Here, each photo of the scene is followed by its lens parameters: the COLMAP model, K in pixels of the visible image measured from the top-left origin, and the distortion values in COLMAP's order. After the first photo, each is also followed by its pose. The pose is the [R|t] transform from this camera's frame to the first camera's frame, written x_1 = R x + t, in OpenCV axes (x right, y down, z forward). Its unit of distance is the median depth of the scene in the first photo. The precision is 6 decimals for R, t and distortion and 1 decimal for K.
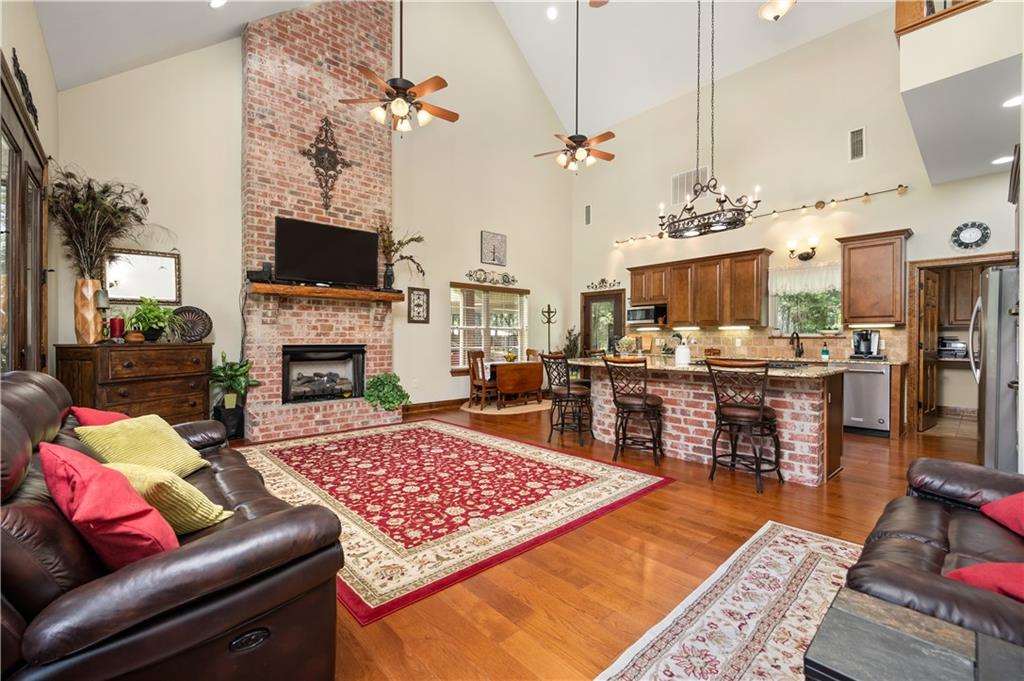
lens RADIAL K [[431.5, 0, 511.1], [0, 431.5, 344.1], [0, 0, 1]] dist [-0.012012, -0.000162]
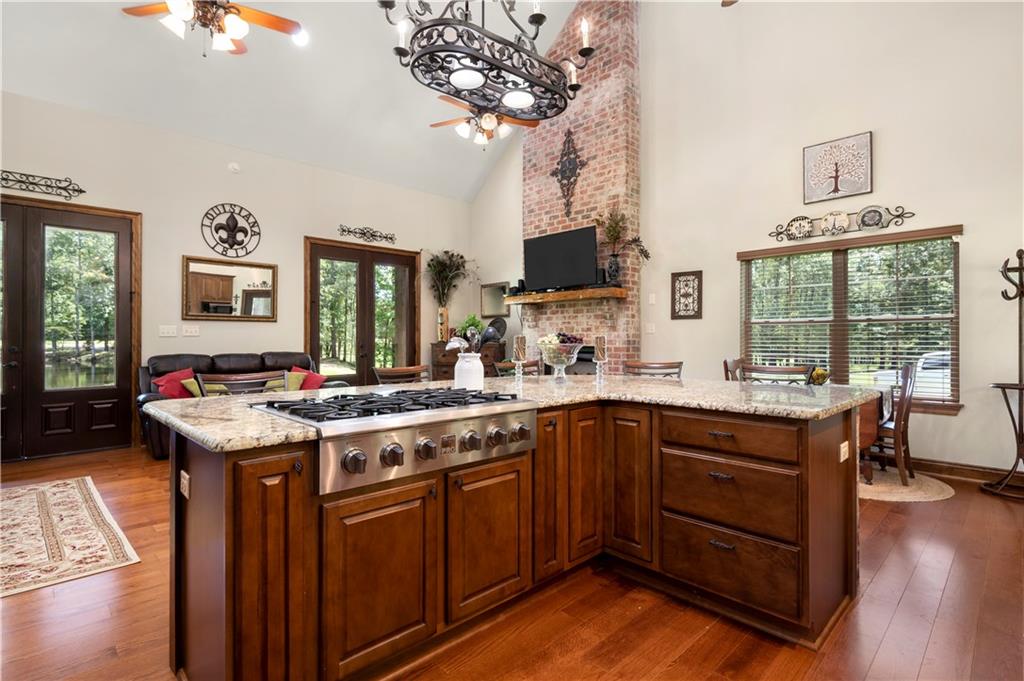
lens RADIAL K [[498.4, 0, 508.3], [0, 498.4, 335.0], [0, 0, 1]] dist [-0.005016, 0.000273]
pose [[0.038995, -0.012018, -0.999167, 0.793686], [-0.011572, 0.999855, -0.012478, -0.008464], [0.999172, 0.012049, 0.038850, 0.831640]]
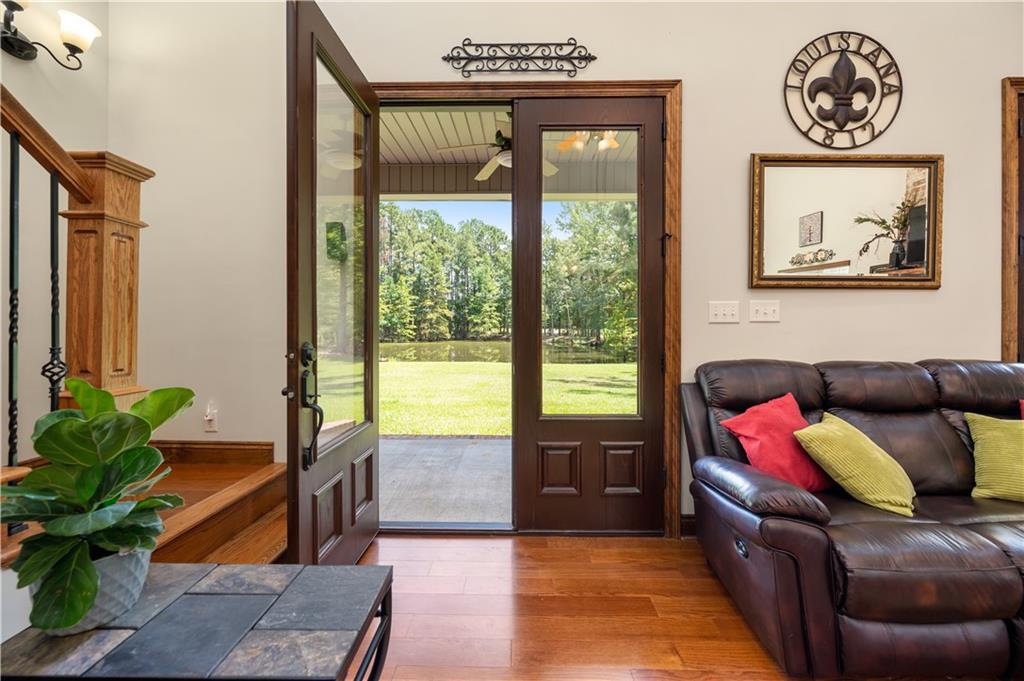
lens RADIAL K [[404.0, 0, 513.0], [0, 404.0, 329.6], [0, 0, 1]] dist [-0.002282, 0.000005]
pose [[-0.676027, -0.001645, -0.736875, 0.189417], [-0.014850, 0.999825, 0.011392, -0.004031], [0.736727, 0.018644, -0.675933, 0.286512]]
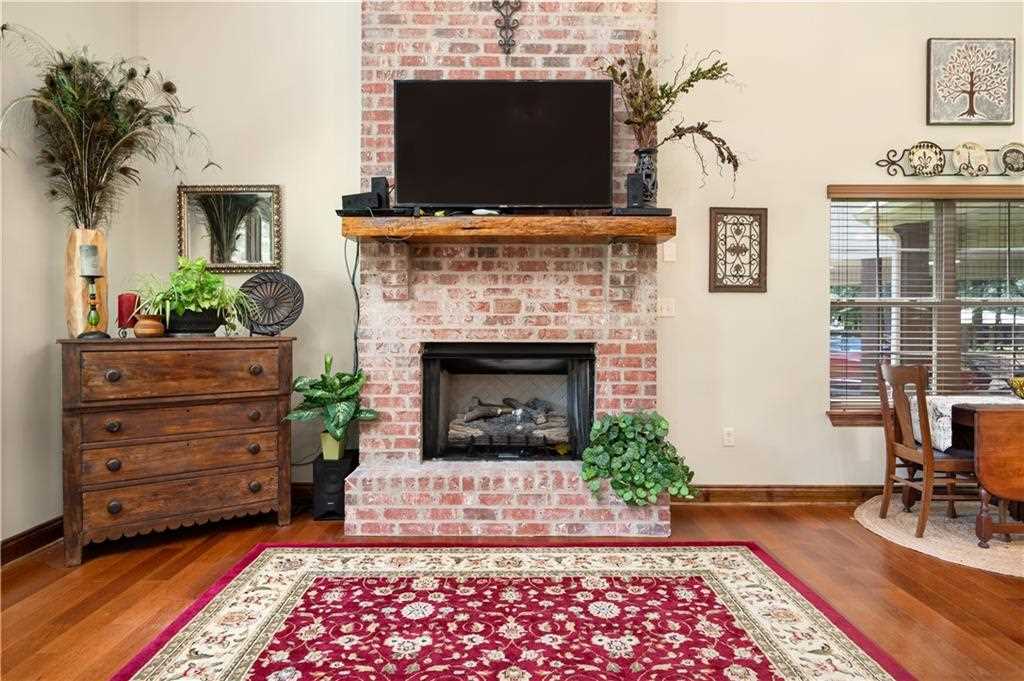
lens RADIAL K [[590.8, 0, 512.8], [0, 590.8, 329.1], [0, 0, 1]] dist [-0.006300, 0.004788]
pose [[0.748732, 0.001207, -0.662872, 0.000906], [-0.008409, 0.999935, -0.007677, -0.008308], [0.662820, 0.011322, 0.748694, 0.540943]]
